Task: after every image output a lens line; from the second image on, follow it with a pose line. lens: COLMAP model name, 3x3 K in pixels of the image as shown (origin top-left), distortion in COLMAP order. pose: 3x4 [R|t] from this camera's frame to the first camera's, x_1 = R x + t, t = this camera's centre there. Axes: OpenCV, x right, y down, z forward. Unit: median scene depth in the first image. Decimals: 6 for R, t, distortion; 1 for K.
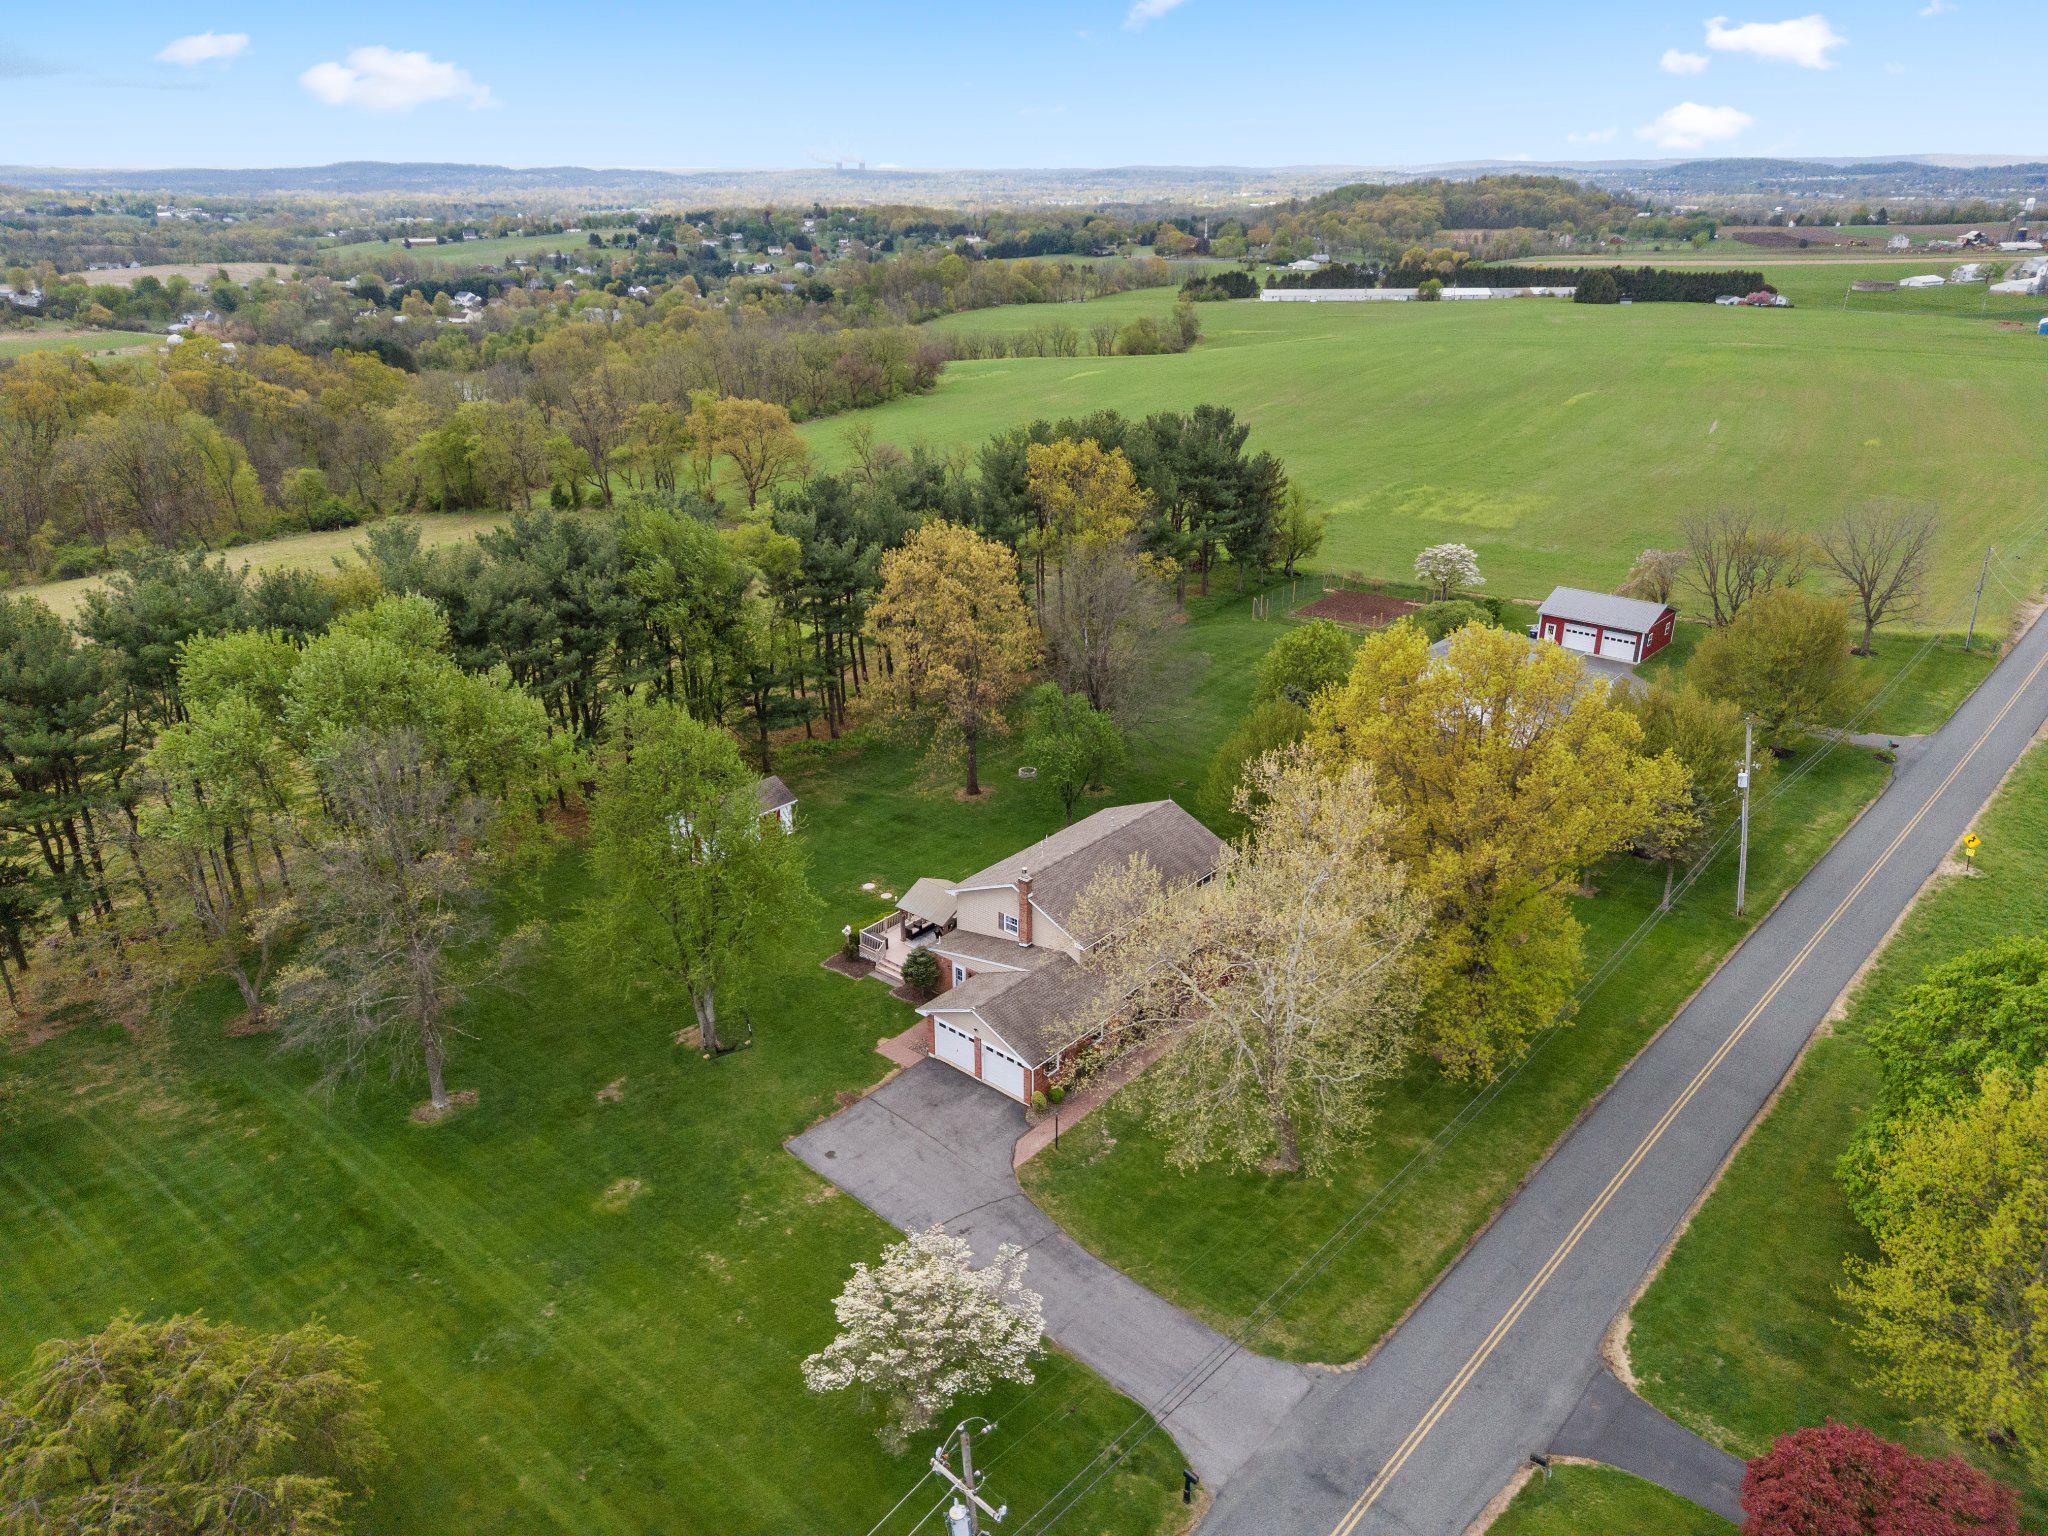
lens RADIAL K [[1425.3, 0, 1024.0], [0, 1425.3, 768.0], [0, 0, 1]] dist [0.087408, -0.087811]
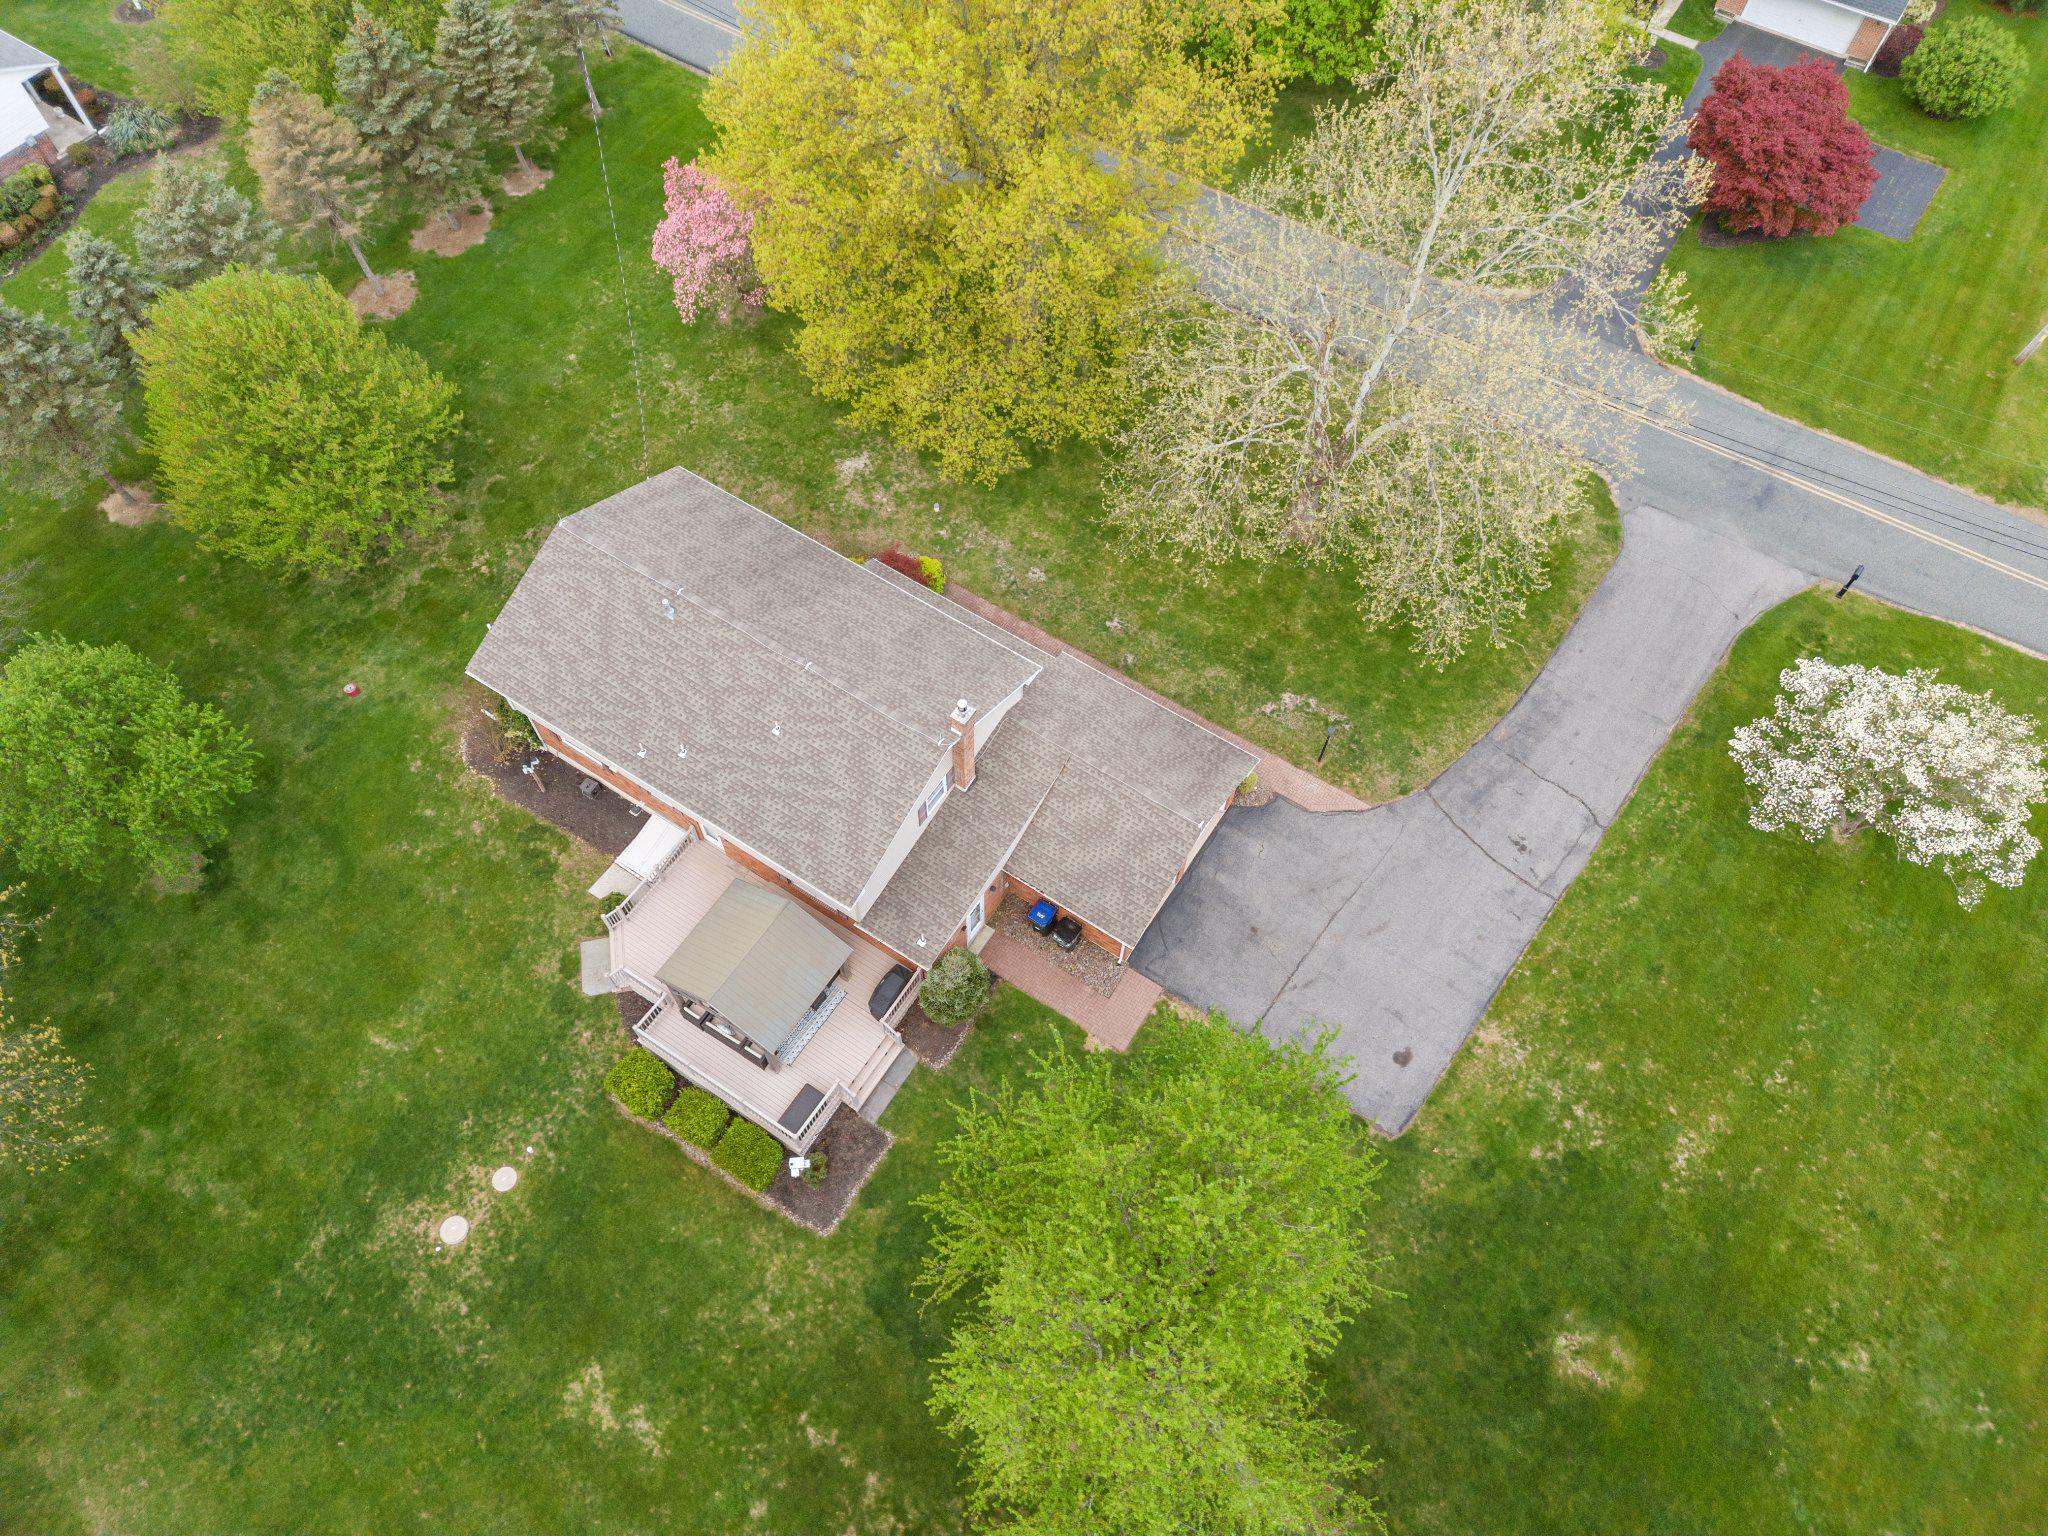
lens RADIAL K [[1425.3, 0, 1024.0], [0, 1425.3, 768.0], [0, 0, 1]] dist [0.087408, -0.087811]
pose [[-0.131202, -0.854379, 0.502814, -0.301480], [0.368870, 0.428707, 0.824709, -0.360853], [-0.920174, 0.293677, 0.258908, 0.868695]]
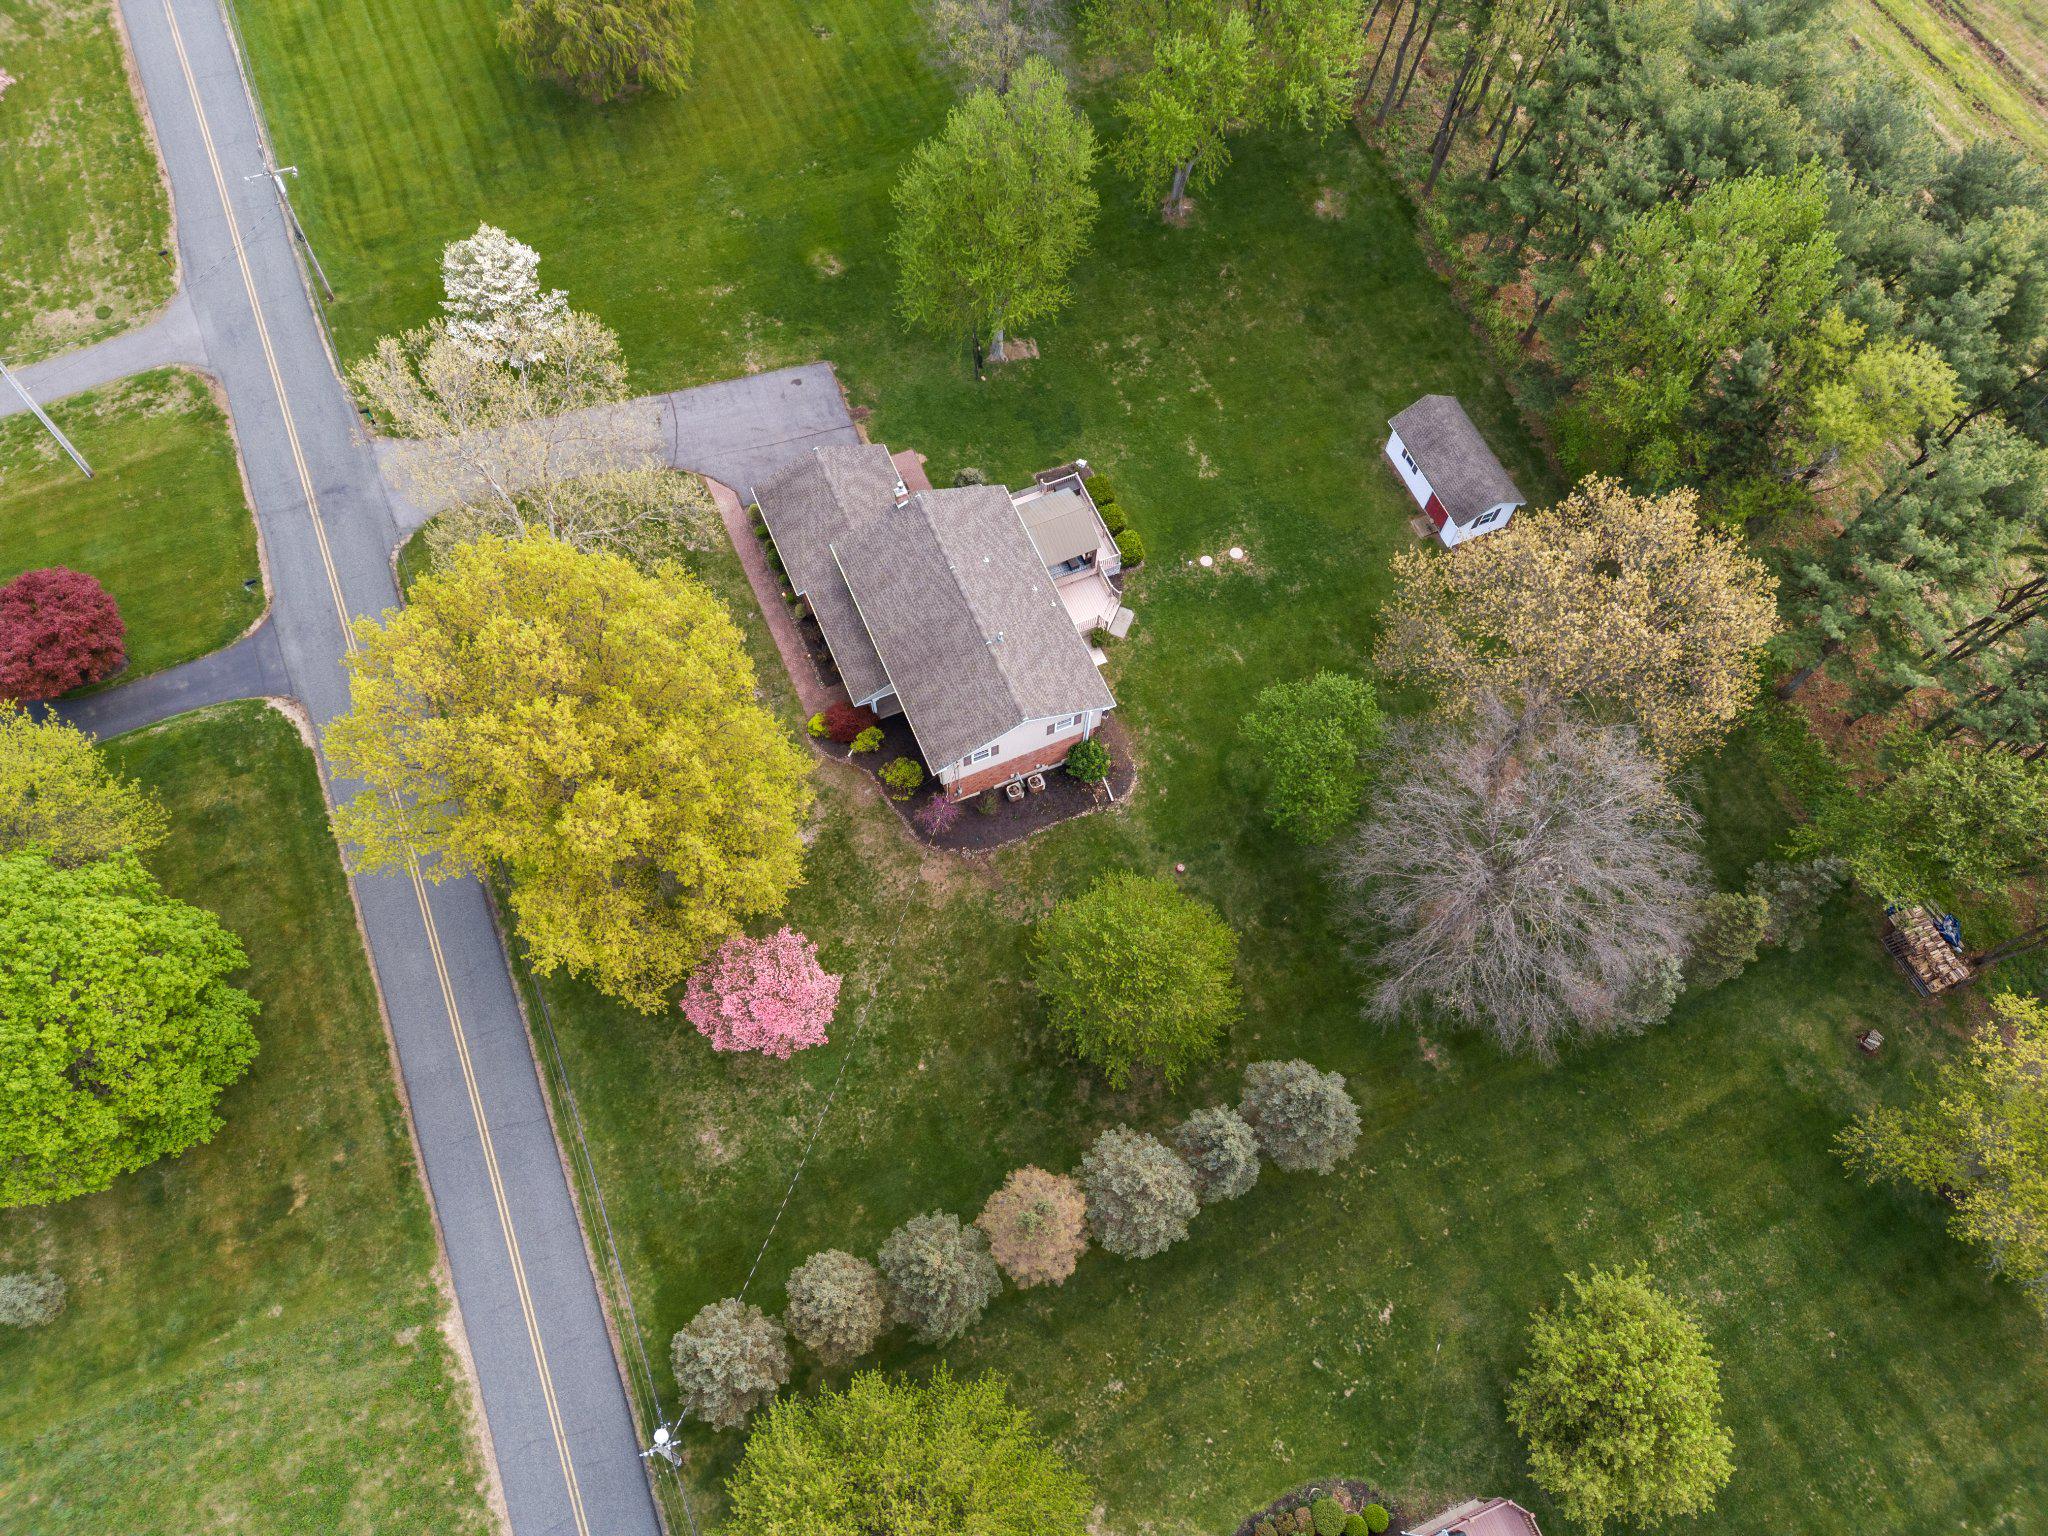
lens RADIAL K [[1425.3, 0, 1024.0], [0, 1425.3, 768.0], [0, 0, 1]] dist [0.087408, -0.087811]
pose [[-0.434771, 0.815714, -0.381557, 0.510859], [-0.358705, 0.231769, 0.904220, -0.824973], [0.826018, 0.529995, 0.191834, 1.011028]]
